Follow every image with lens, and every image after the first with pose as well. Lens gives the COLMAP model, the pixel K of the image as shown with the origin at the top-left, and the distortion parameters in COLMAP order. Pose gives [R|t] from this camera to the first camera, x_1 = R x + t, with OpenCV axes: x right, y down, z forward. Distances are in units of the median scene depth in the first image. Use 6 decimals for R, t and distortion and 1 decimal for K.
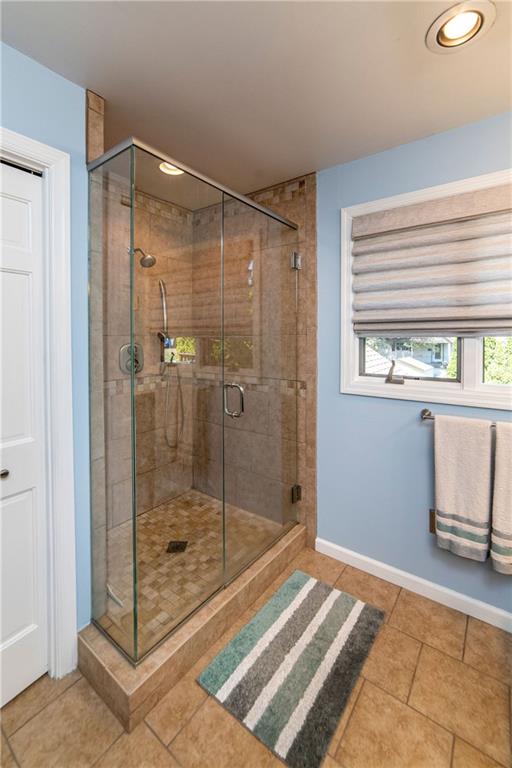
lens RADIAL K [[315.0, 0, 256.2], [0, 315.0, 340.9], [0, 0, 1]] dist [-0.023097, 0.005813]
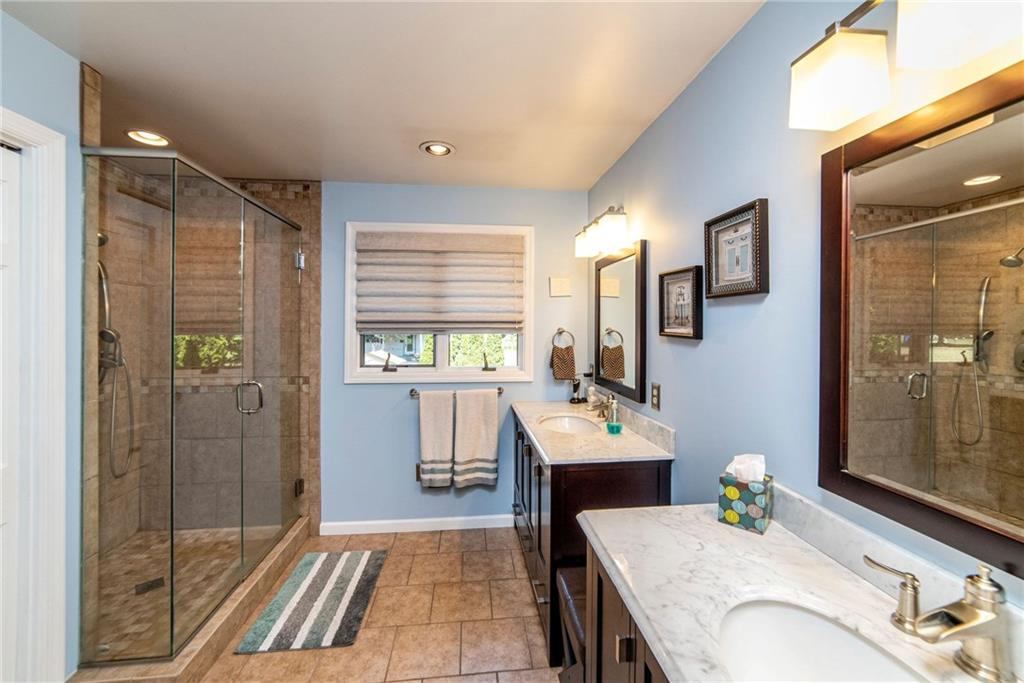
lens RADIAL K [[411.8, 0, 508.1], [0, 411.8, 319.0], [0, 0, 1]] dist [-0.010590, 0.000420]
pose [[0.725111, 0.013302, 0.688504, -0.347153], [0.004451, 0.999702, -0.024002, -0.031623], [-0.688618, 0.020468, 0.724836, -0.514441]]
